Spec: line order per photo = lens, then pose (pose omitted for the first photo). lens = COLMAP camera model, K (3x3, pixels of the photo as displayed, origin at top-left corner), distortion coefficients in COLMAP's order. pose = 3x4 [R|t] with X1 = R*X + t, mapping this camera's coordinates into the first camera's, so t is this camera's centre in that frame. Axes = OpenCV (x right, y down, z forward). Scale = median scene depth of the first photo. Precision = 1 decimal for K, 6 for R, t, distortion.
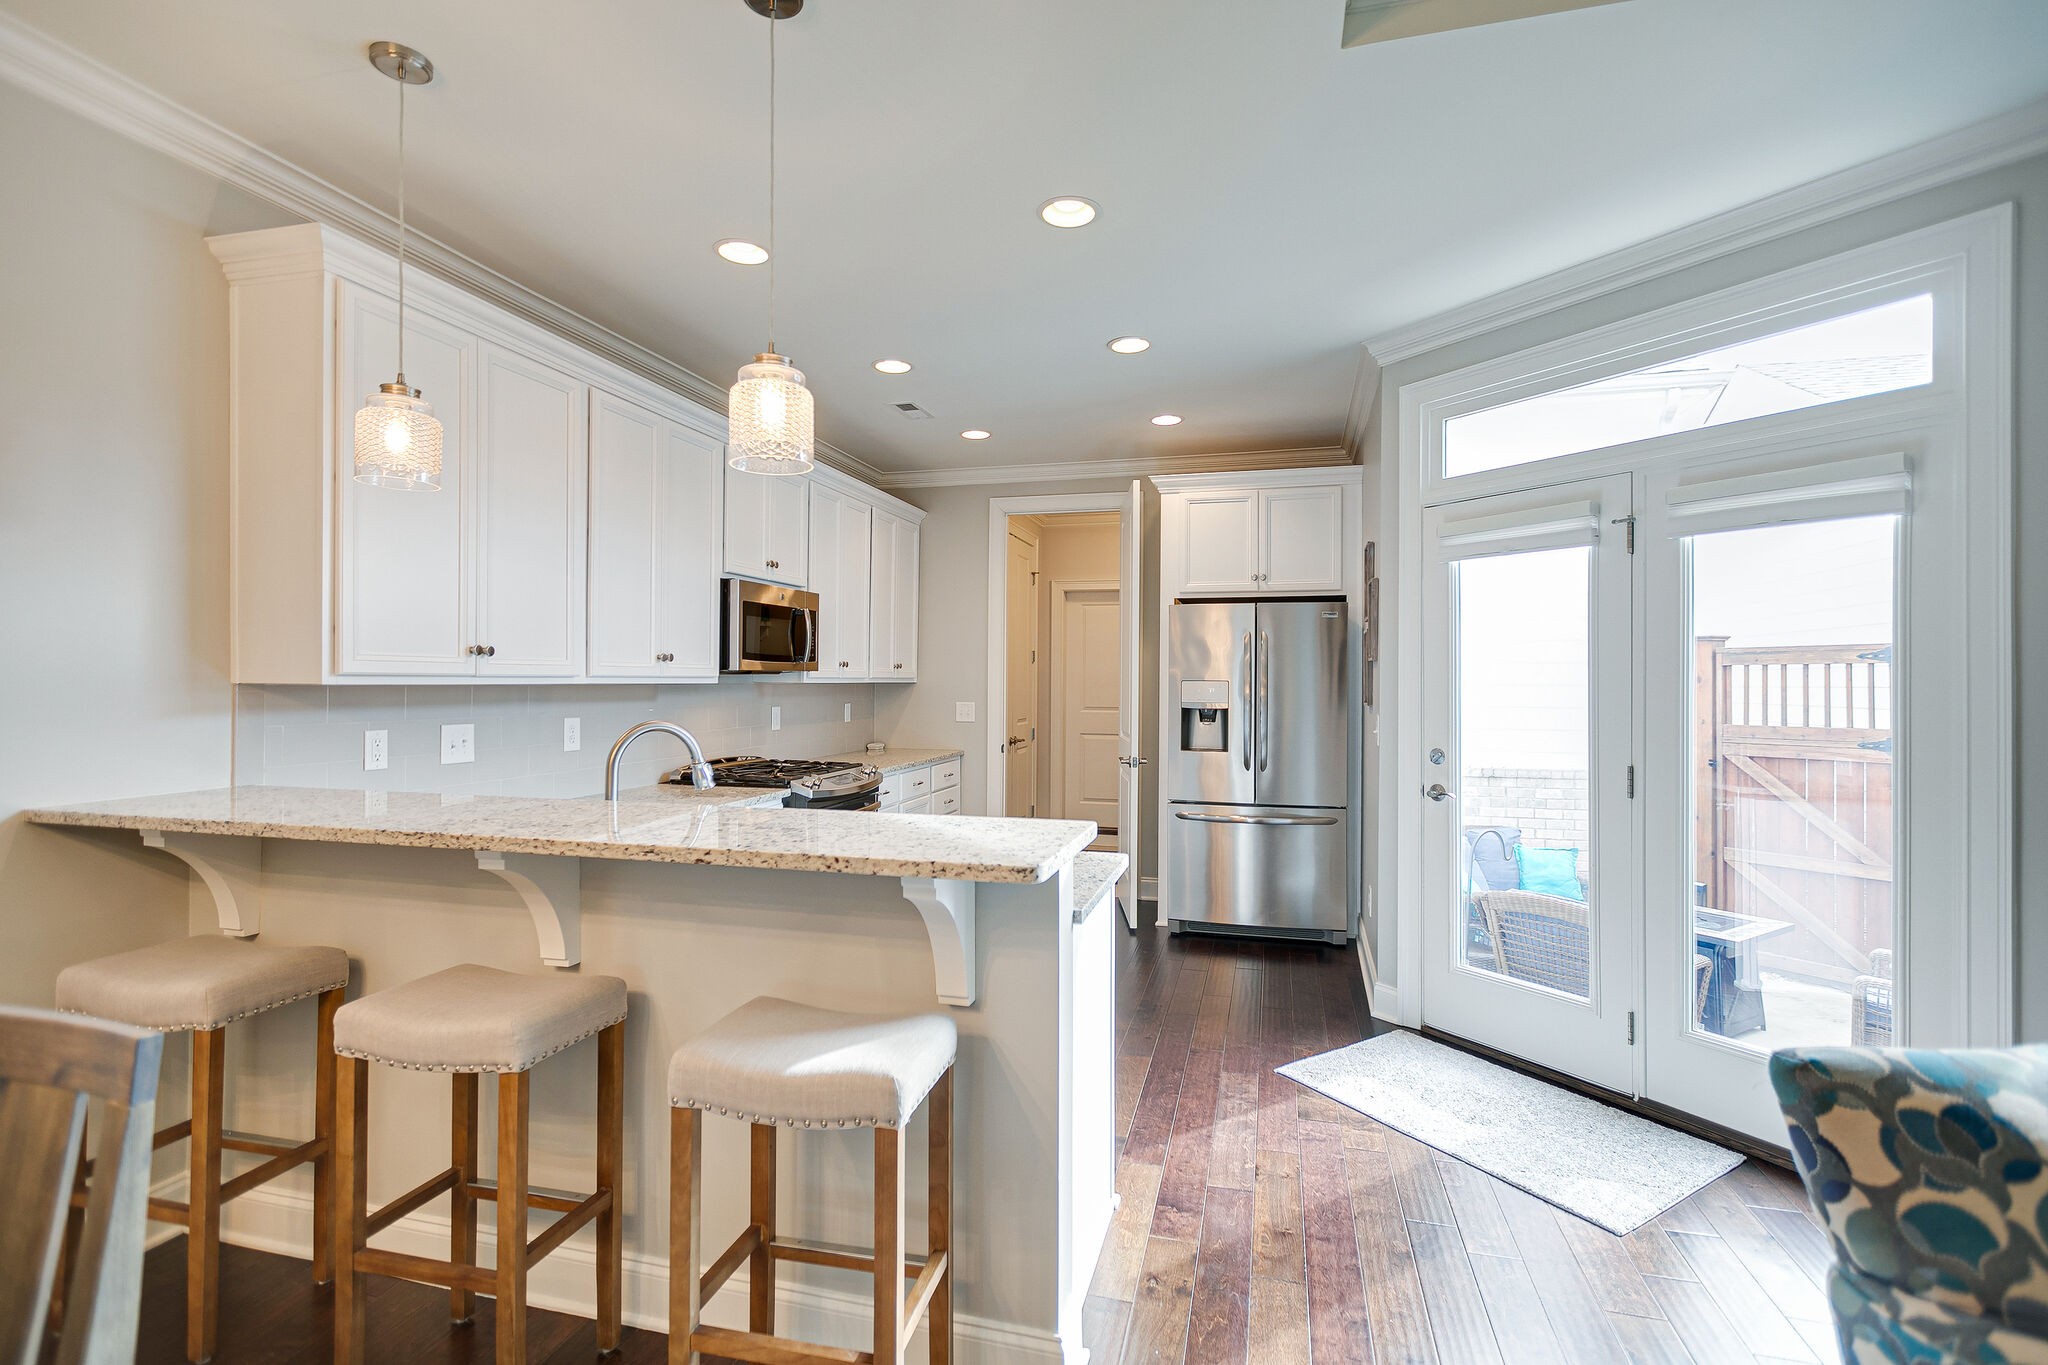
lens RADIAL K [[954.5, 0, 1024.0], [0, 954.5, 682.5], [0, 0, 1]] dist [0.001123, 0.000502]
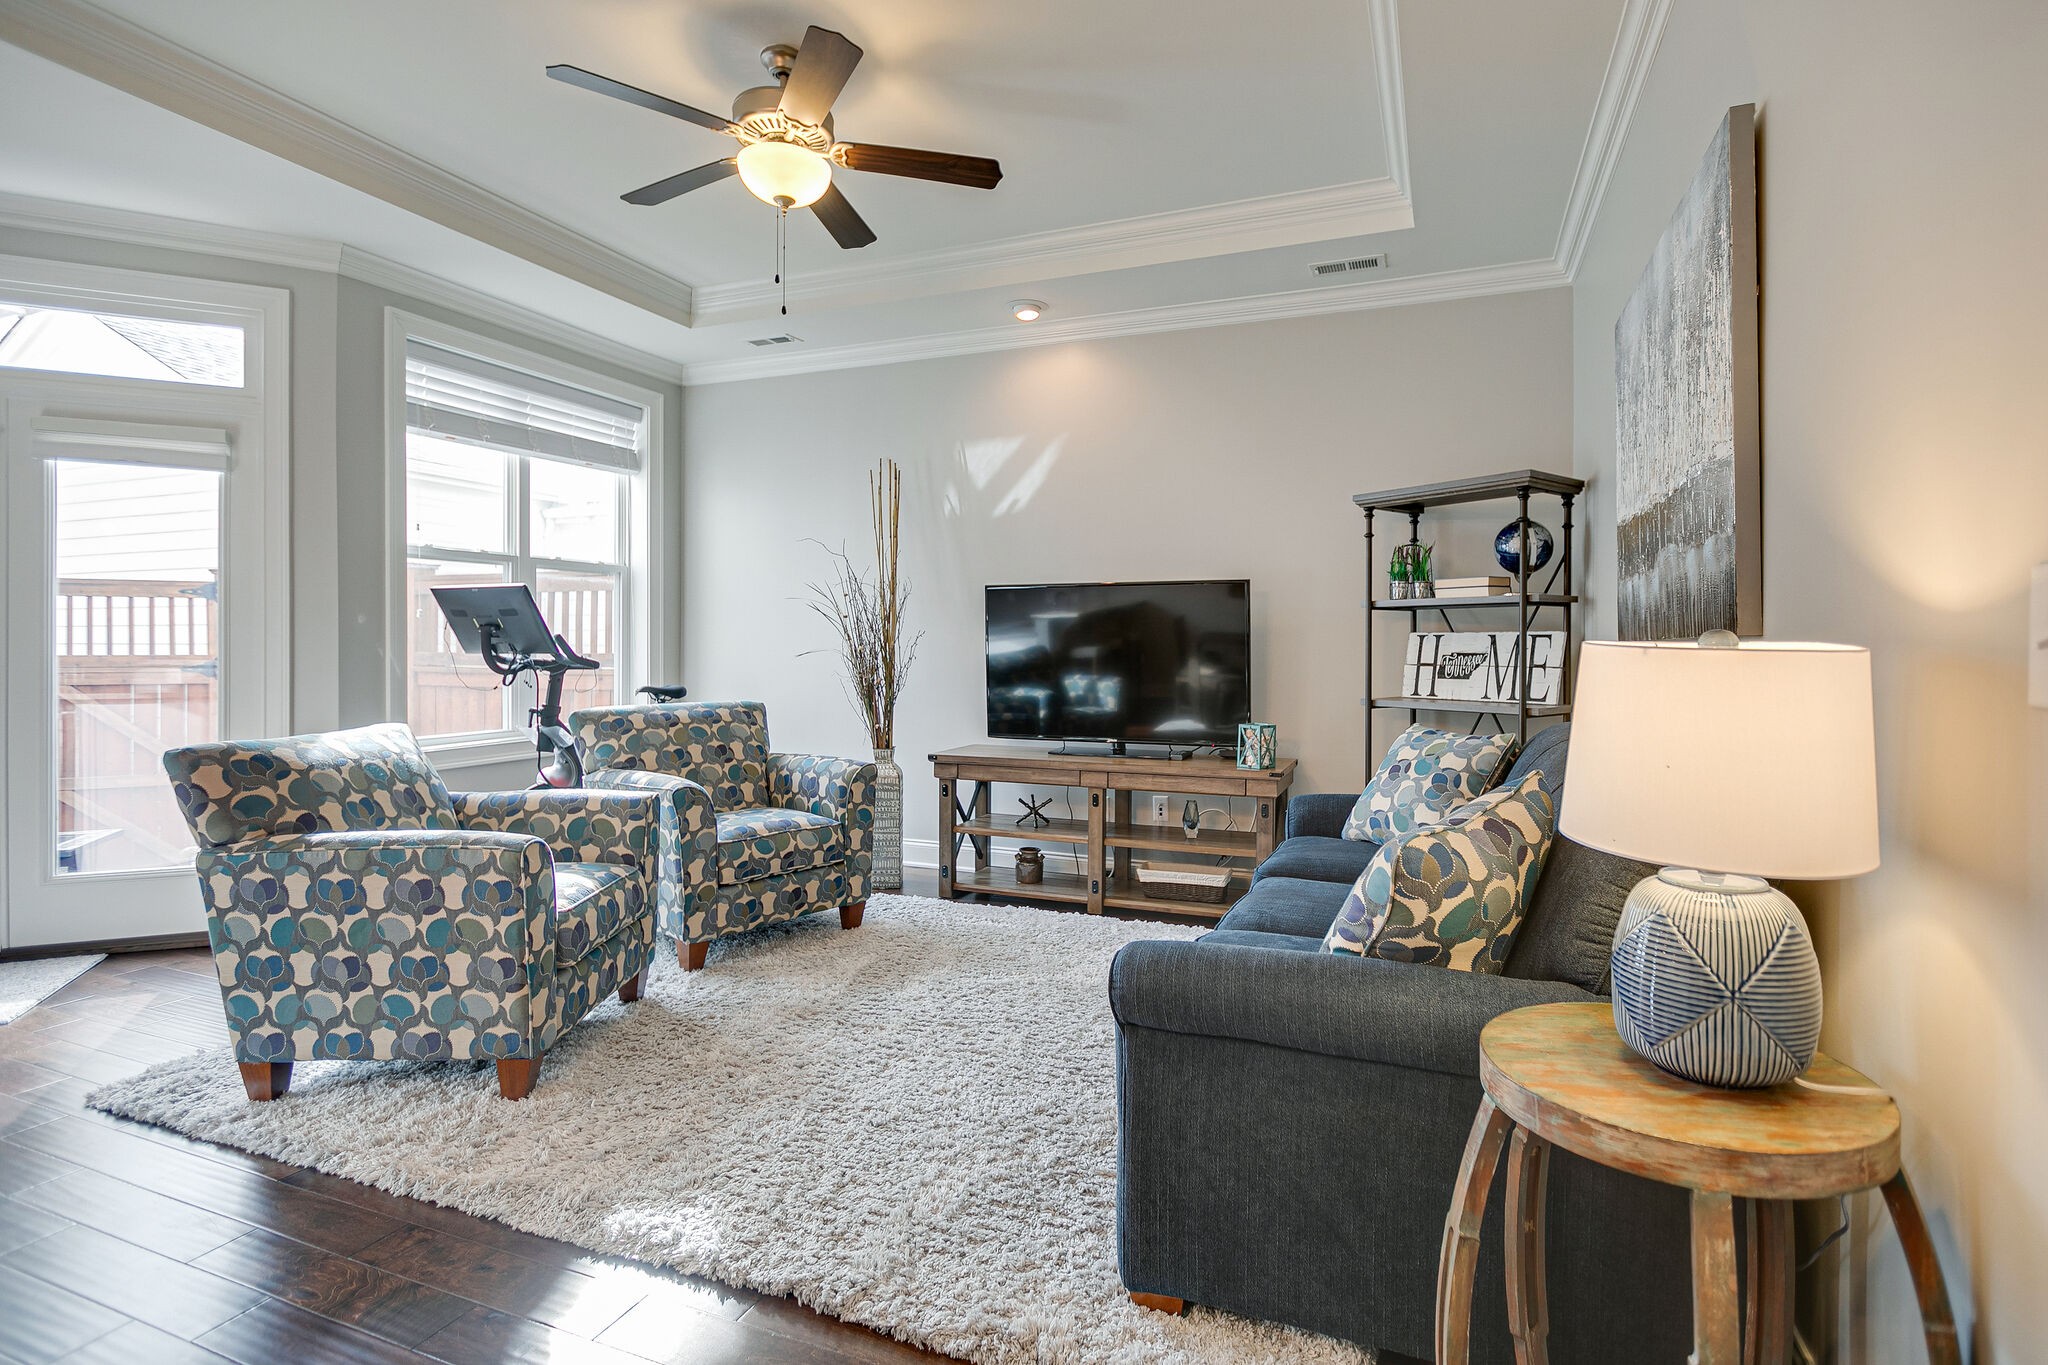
lens RADIAL K [[983.6, 0, 1029.5], [0, 983.6, 642.5], [0, 0, 1]] dist [0.000594, 0.000461]
pose [[0.132072, 0.003127, 0.991235, -0.383154], [-0.002193, 0.999993, -0.002862, 0.080954], [-0.991238, -0.001796, 0.132078, -0.392515]]
